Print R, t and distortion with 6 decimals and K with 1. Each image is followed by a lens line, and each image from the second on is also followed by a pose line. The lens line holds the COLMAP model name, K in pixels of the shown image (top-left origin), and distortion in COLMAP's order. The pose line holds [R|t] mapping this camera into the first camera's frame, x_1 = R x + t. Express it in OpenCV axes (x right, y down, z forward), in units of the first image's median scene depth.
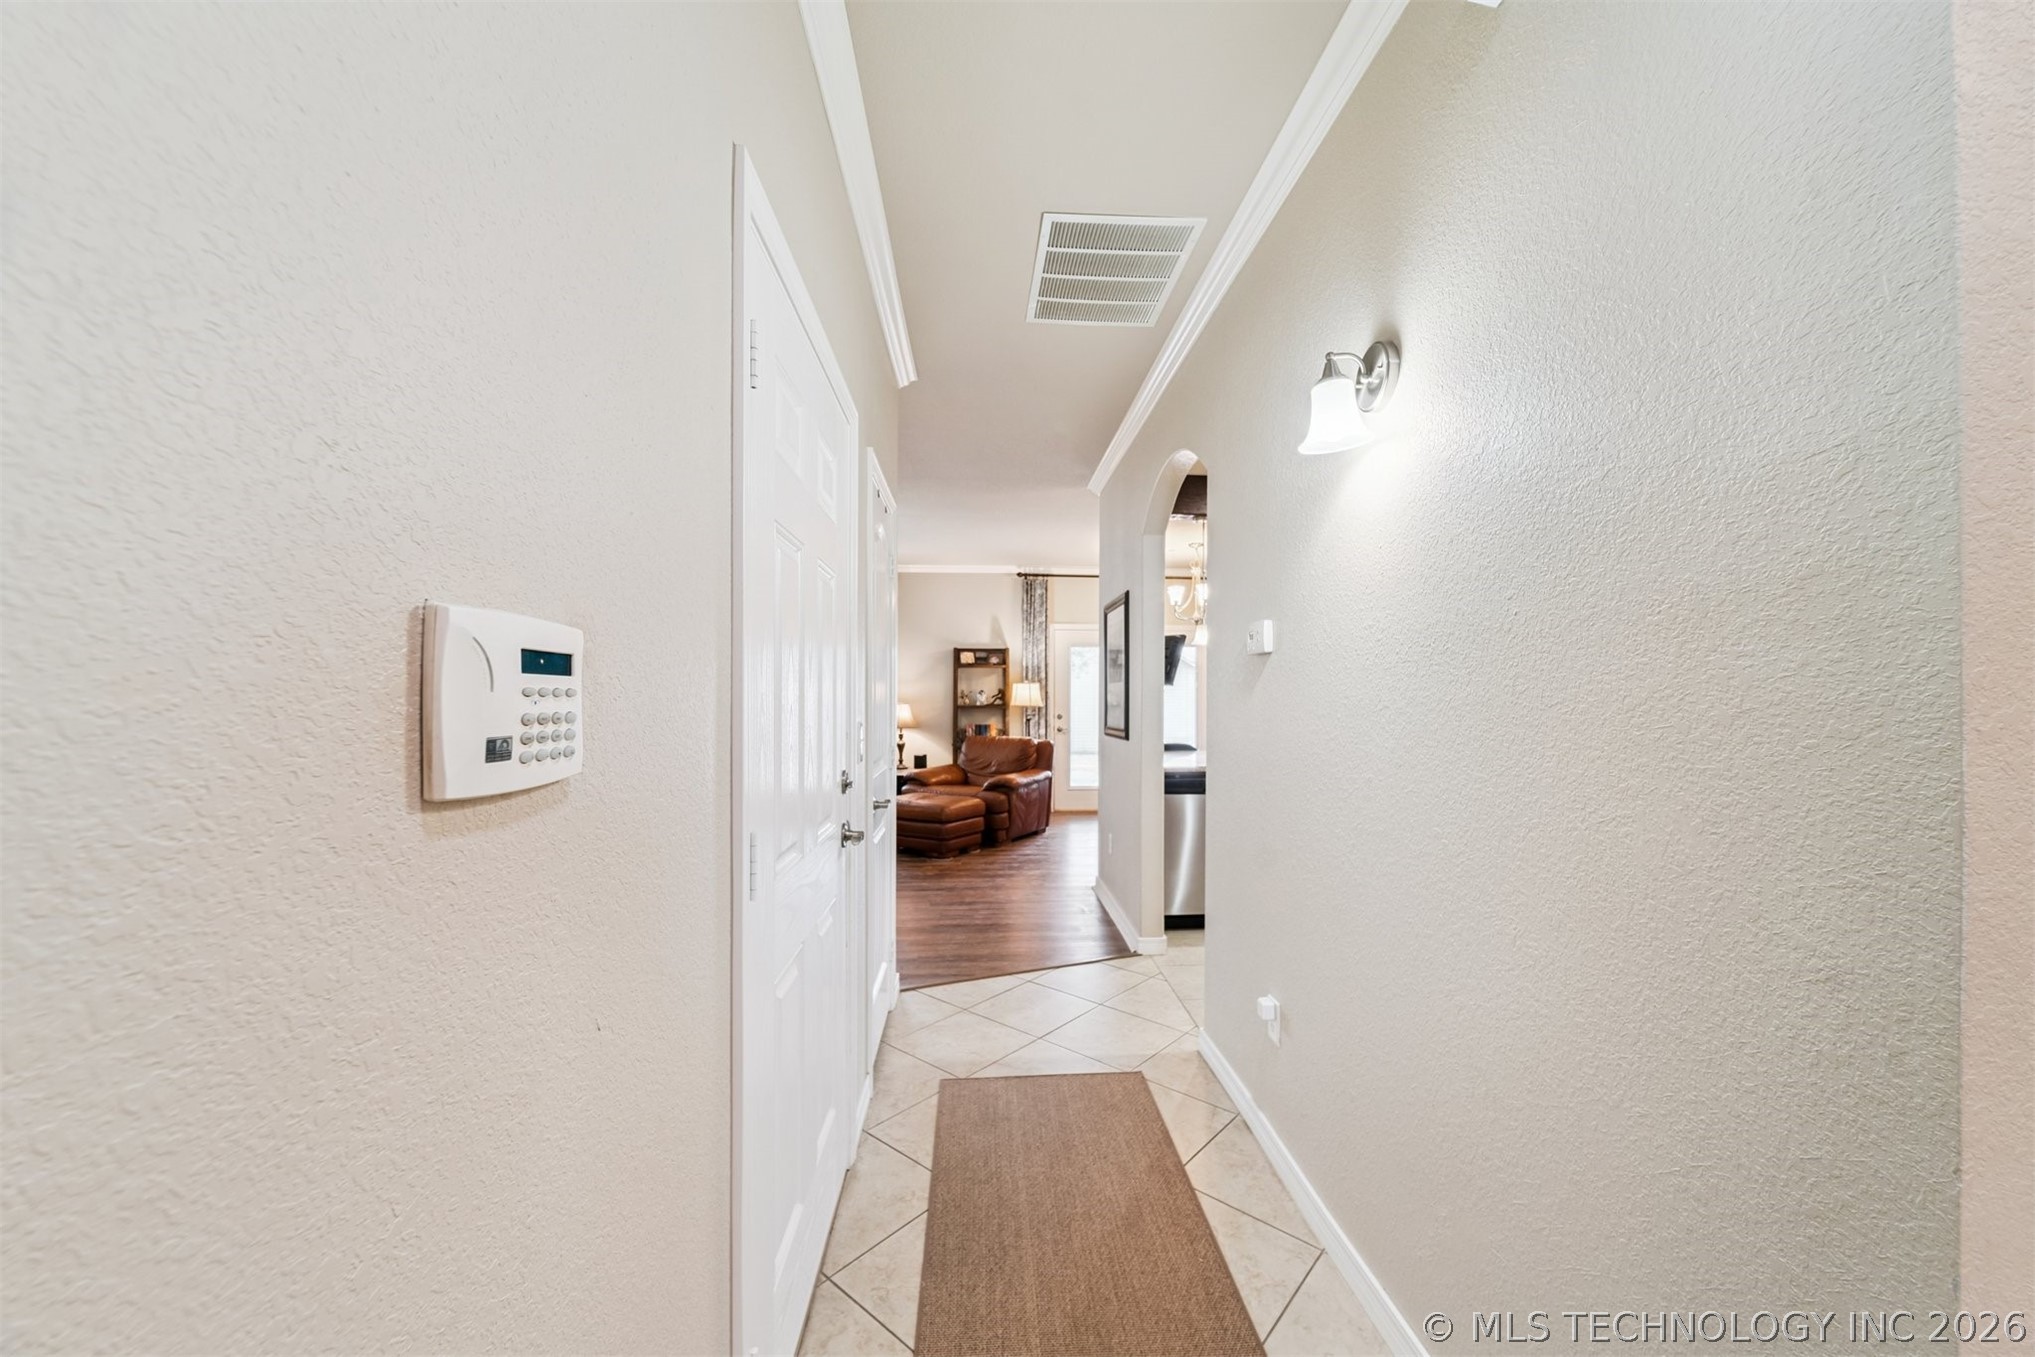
lens RADIAL K [[755.9, 0, 1032.3], [0, 755.9, 692.7], [0, 0, 1]] dist [-0.003895, -0.000615]
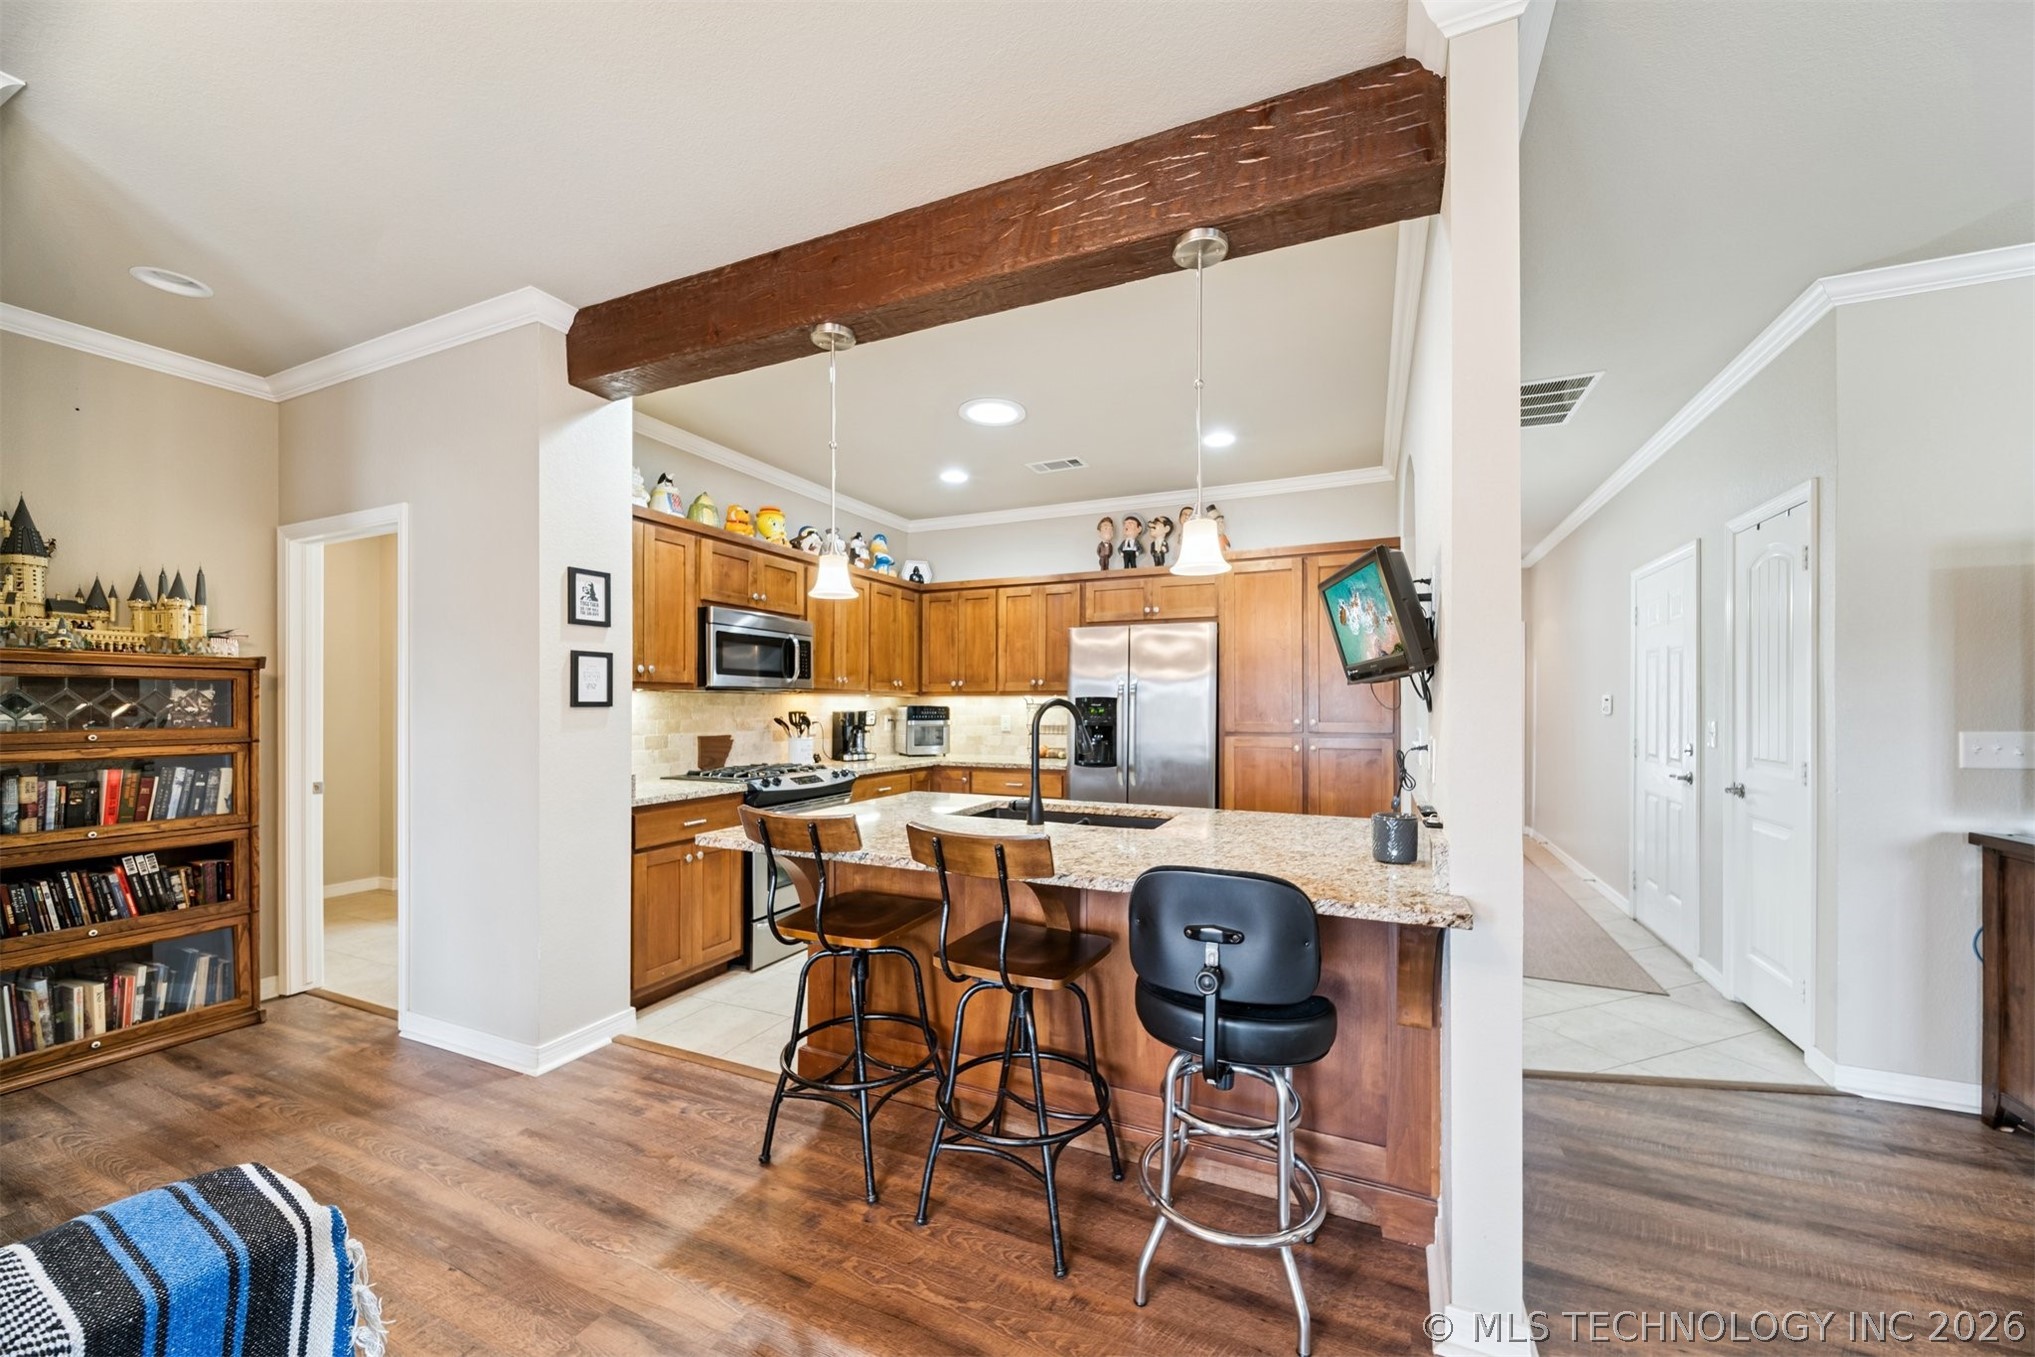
lens RADIAL K [[755.9, 0, 1029.5], [0, 755.9, 703.4], [0, 0, 1]] dist [-0.003895, -0.000615]
pose [[-0.874983, -0.001509, 0.484151, 0.071425], [-0.005398, 0.999963, -0.006639, 0.001775], [-0.484123, -0.008423, -0.874959, 0.842079]]
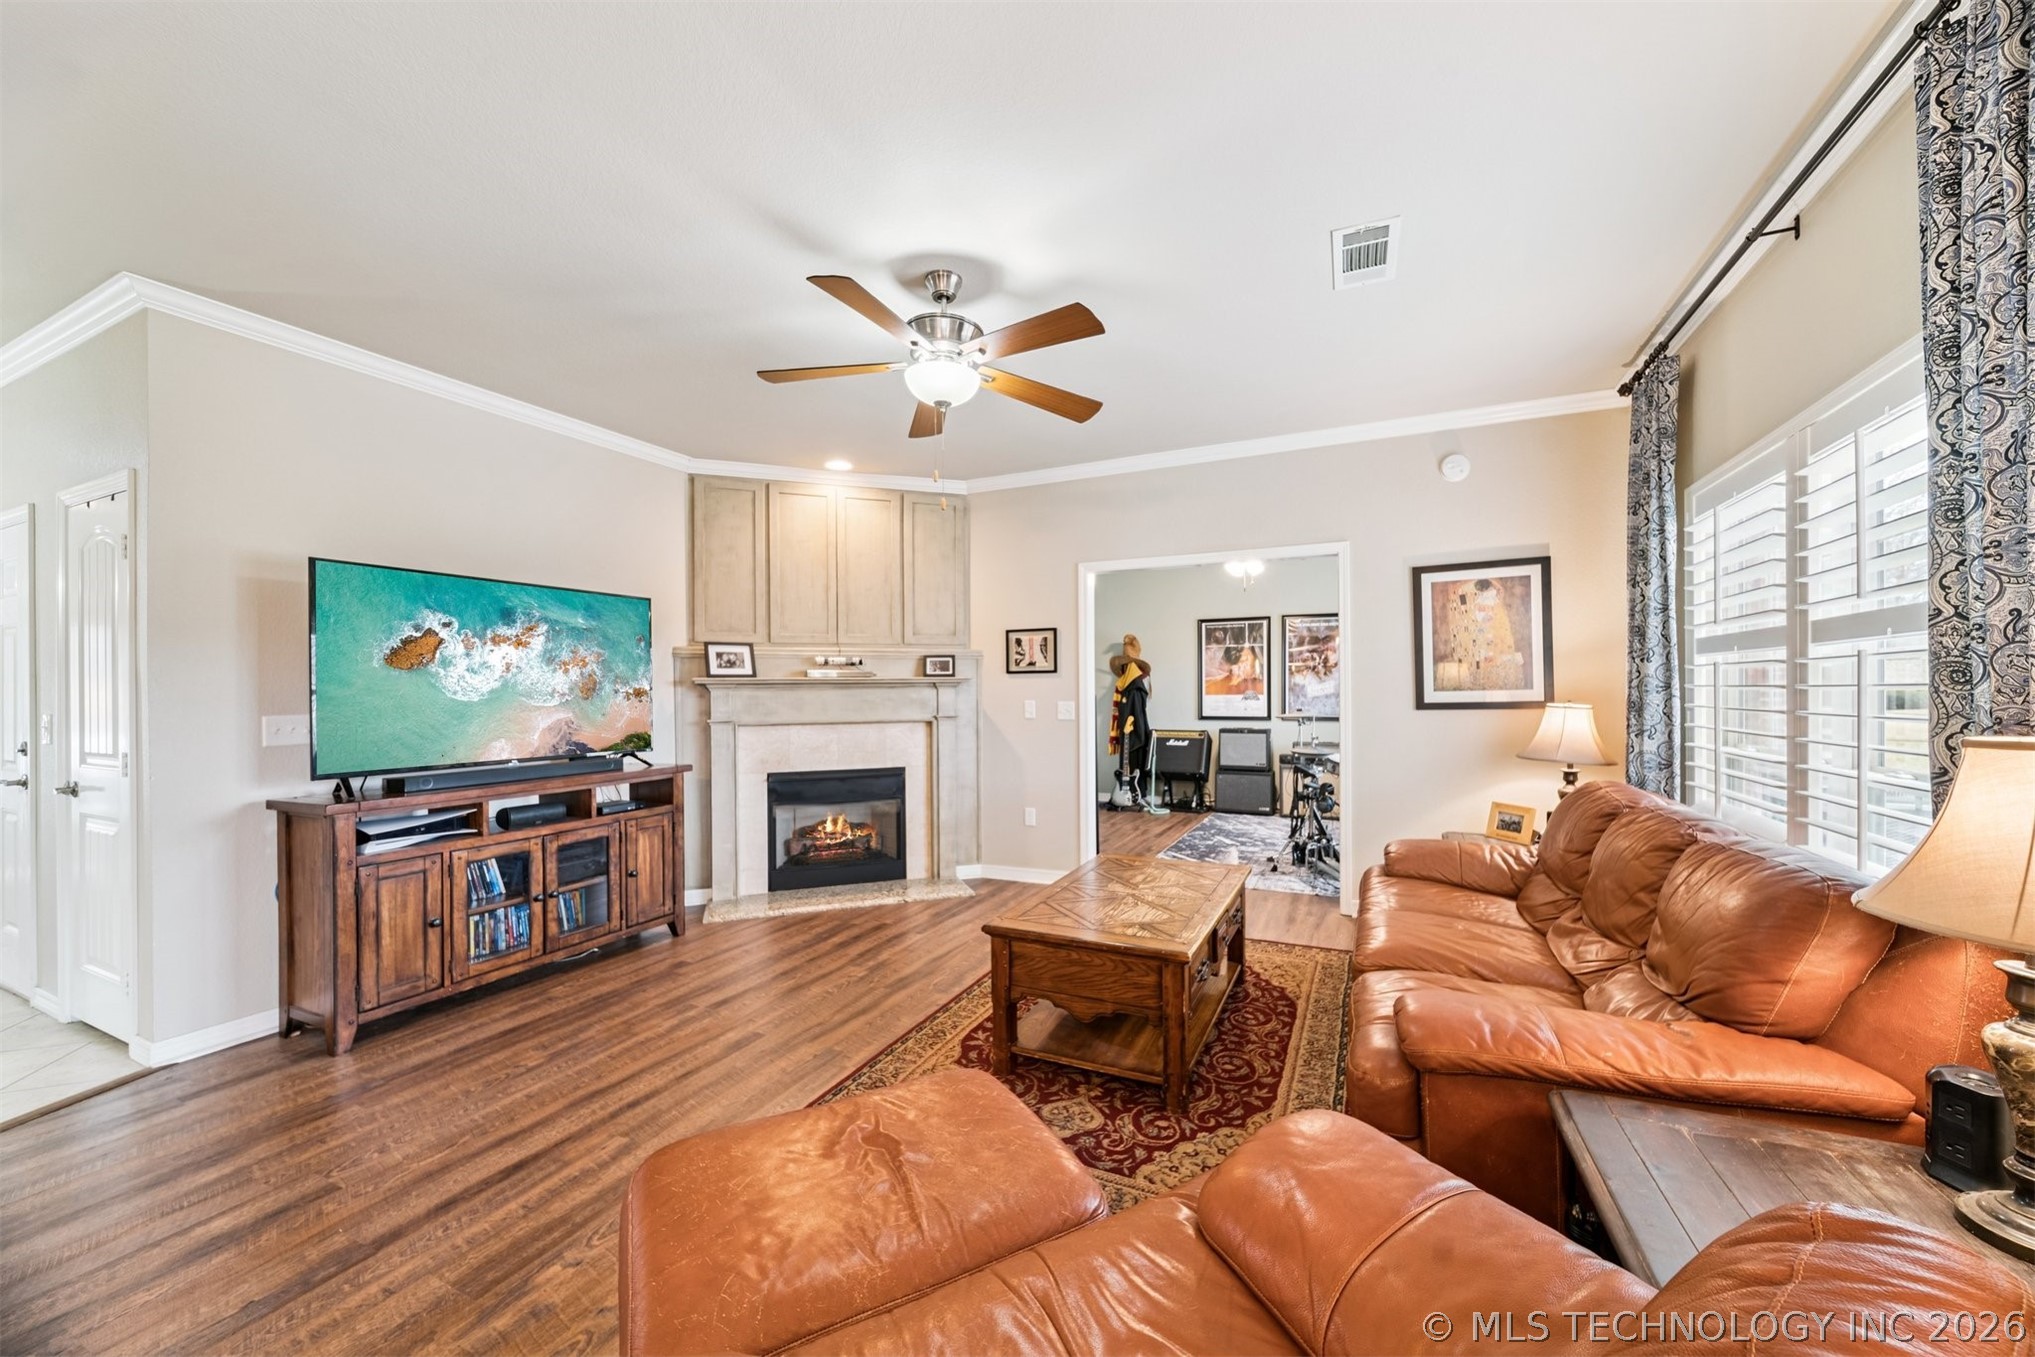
lens RADIAL K [[755.9, 0, 1037.0], [0, 755.9, 689.1], [0, 0, 1]] dist [-0.003895, -0.000615]
pose [[-0.494253, 0.004007, -0.869309, 0.021737], [0.015163, 0.999877, -0.004012, 0.003071], [0.869186, -0.015165, -0.494253, 0.894063]]
